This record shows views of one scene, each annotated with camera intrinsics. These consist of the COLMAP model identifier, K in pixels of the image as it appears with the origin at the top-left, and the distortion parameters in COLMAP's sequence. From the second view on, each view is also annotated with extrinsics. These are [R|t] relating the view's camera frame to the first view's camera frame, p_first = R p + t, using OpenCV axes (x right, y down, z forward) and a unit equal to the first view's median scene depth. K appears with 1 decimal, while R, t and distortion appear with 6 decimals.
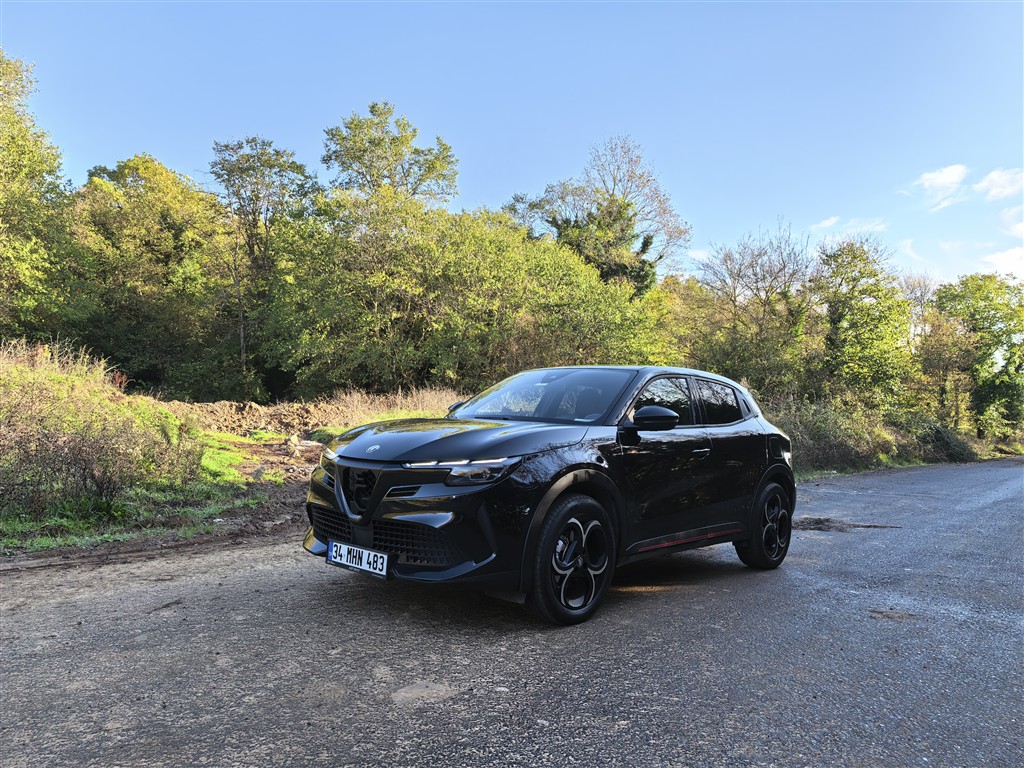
lens RADIAL K [[733.9, 0, 513.2], [0, 733.9, 394.8], [0, 0, 1]] dist [-0.000021, 0.004963]
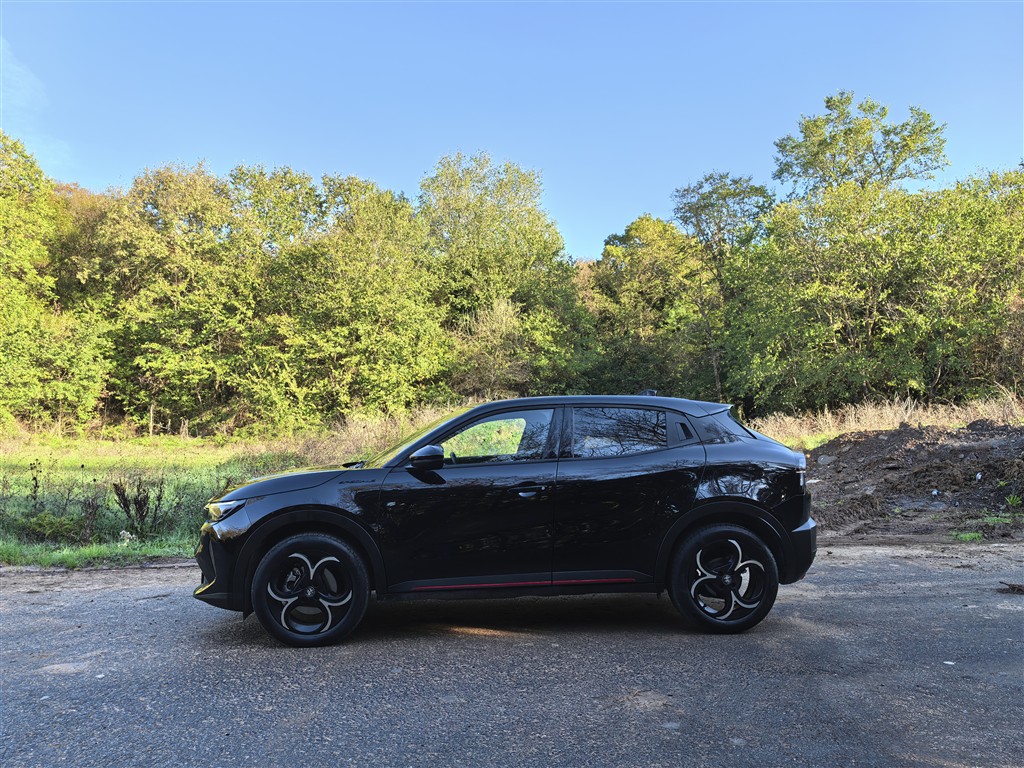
lens RADIAL K [[733.9, 0, 509.3], [0, 733.9, 411.4], [0, 0, 1]] dist [0.007087, 0.000138]
pose [[0.717908, -0.077262, -0.691837, 0.154943], [0.071494, 0.996750, -0.037125, 0.001367], [0.692457, -0.022810, 0.721098, 0.054005]]
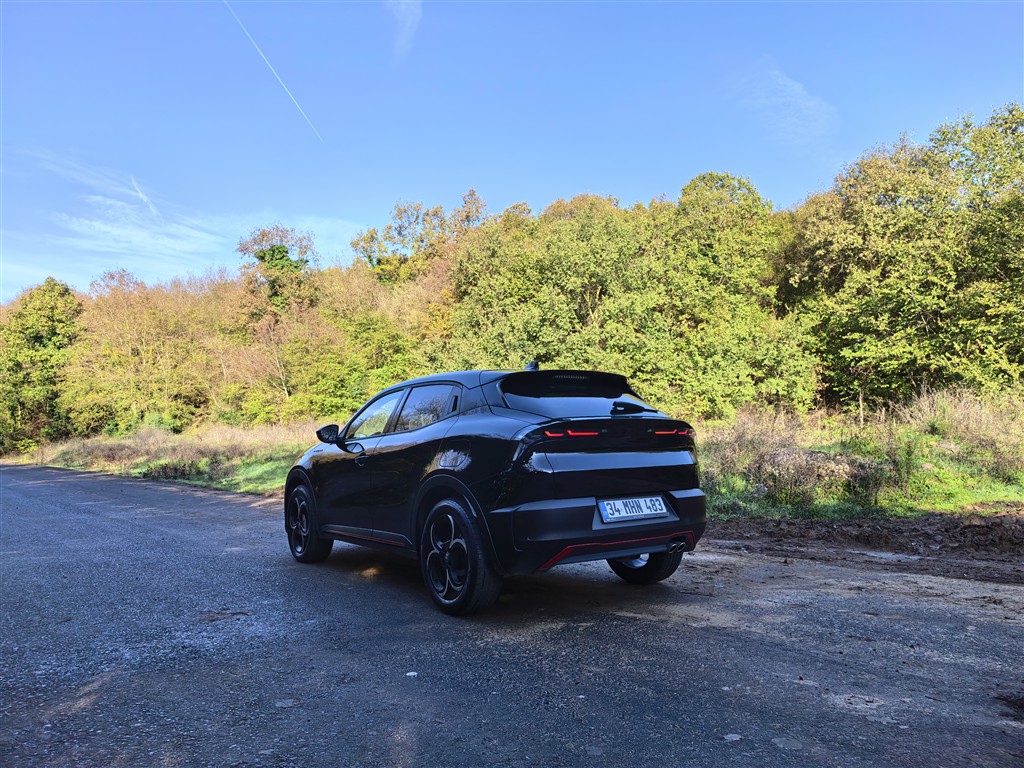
lens RADIAL K [[733.9, 0, 509.3], [0, 733.9, 411.4], [0, 0, 1]] dist [0.007087, 0.000138]
pose [[-0.235765, -0.080461, -0.968474, 0.225654], [0.051456, 0.994135, -0.095119, 0.021072], [0.970447, -0.072260, -0.230242, 0.258154]]
